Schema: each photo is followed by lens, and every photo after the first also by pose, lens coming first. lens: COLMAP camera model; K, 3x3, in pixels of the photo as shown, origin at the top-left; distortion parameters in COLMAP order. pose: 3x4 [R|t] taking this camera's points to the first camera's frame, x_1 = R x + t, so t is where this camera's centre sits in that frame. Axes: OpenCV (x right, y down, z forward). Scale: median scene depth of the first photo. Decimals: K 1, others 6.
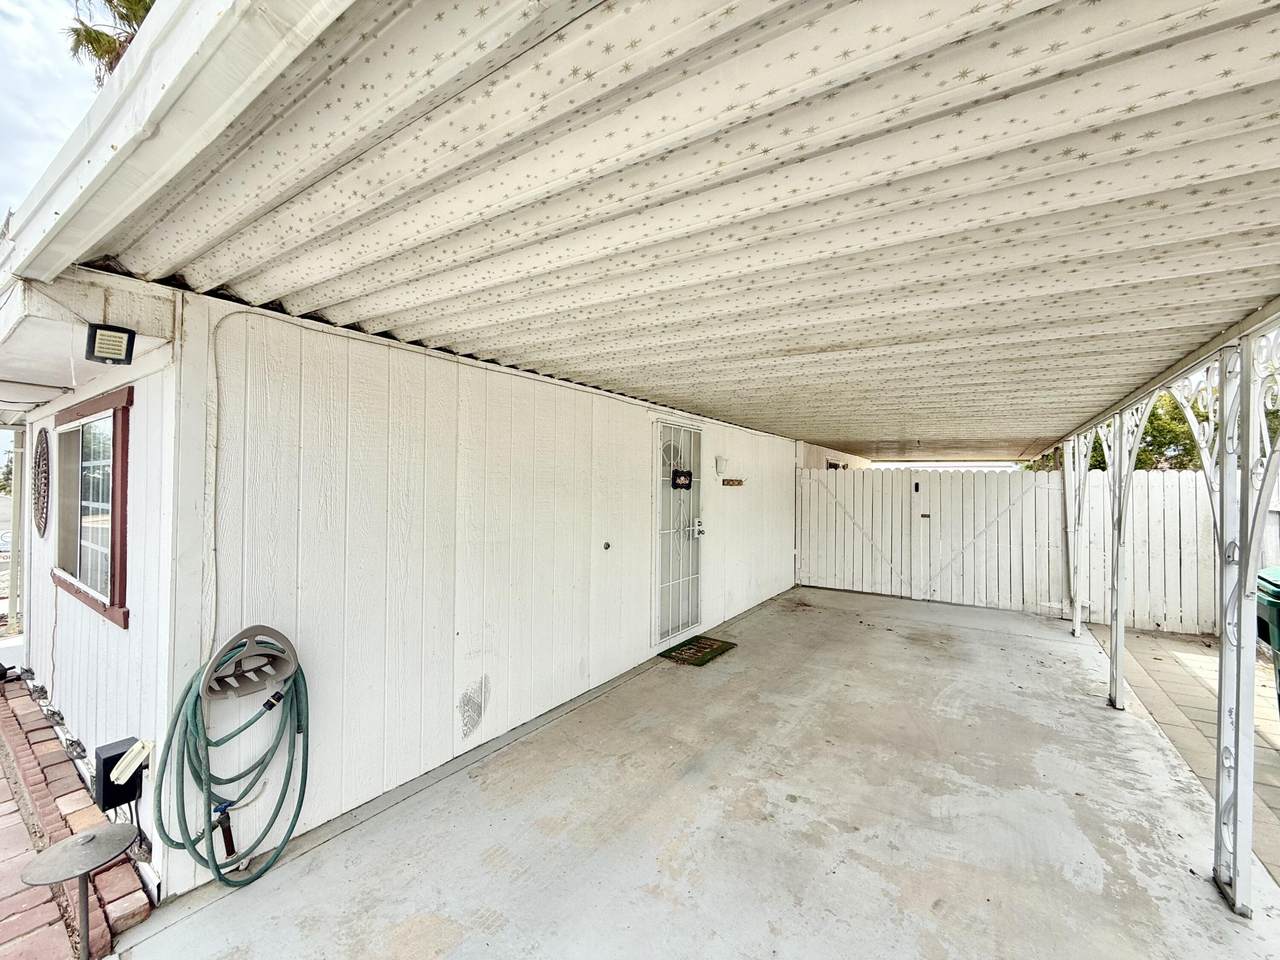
lens RADIAL K [[510.4, 0, 636.4], [0, 510.4, 480.6], [0, 0, 1]] dist [0.001230, 0.000393]
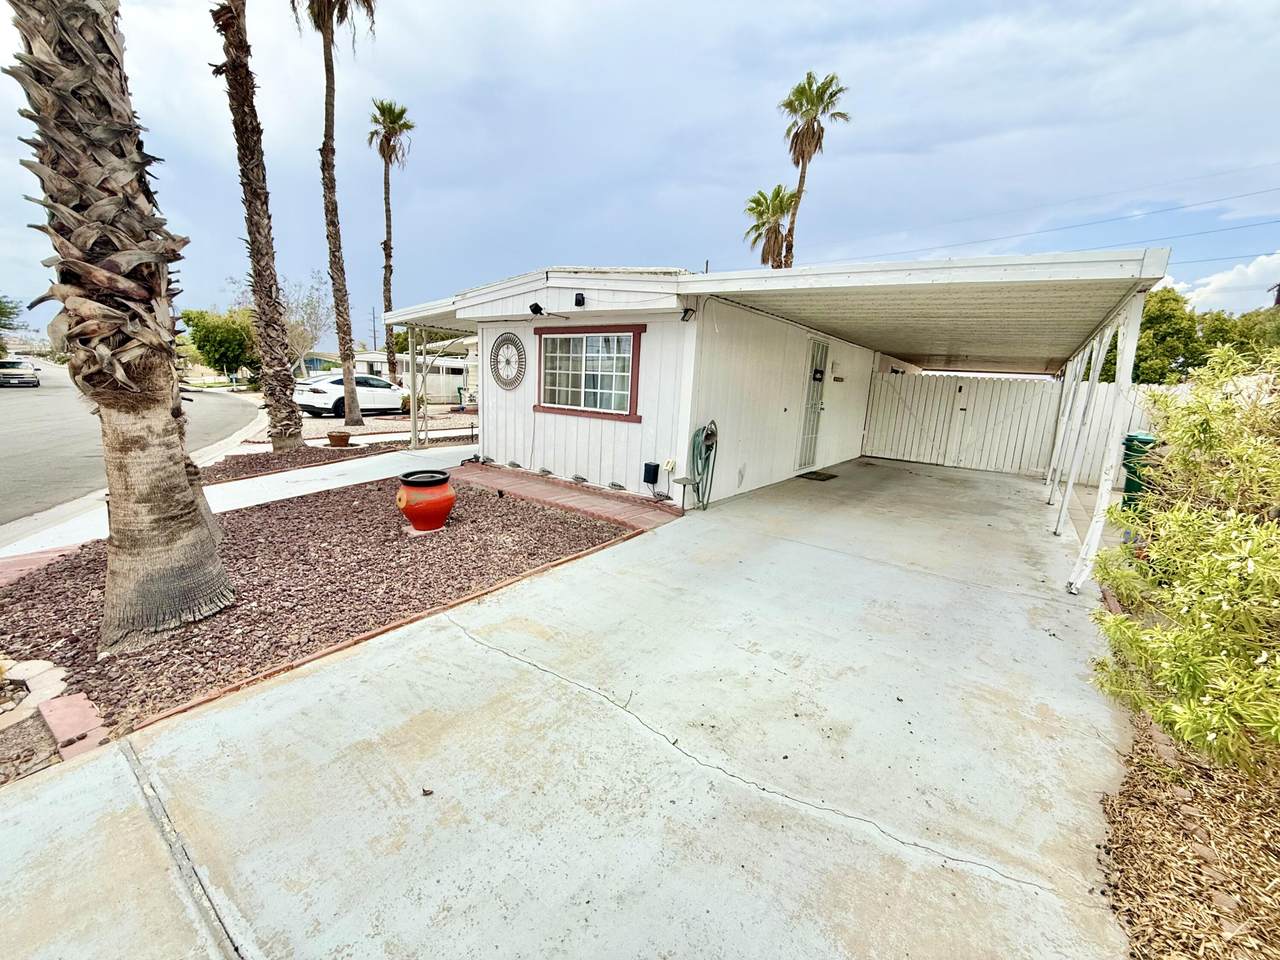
lens RADIAL K [[510.4, 0, 636.4], [0, 510.4, 480.6], [0, 0, 1]] dist [0.001230, 0.000393]
pose [[0.997927, 0.052301, -0.037508, -0.334036], [-0.043941, 0.979477, 0.196708, 0.025841], [0.047027, -0.194652, 0.979744, -0.571236]]
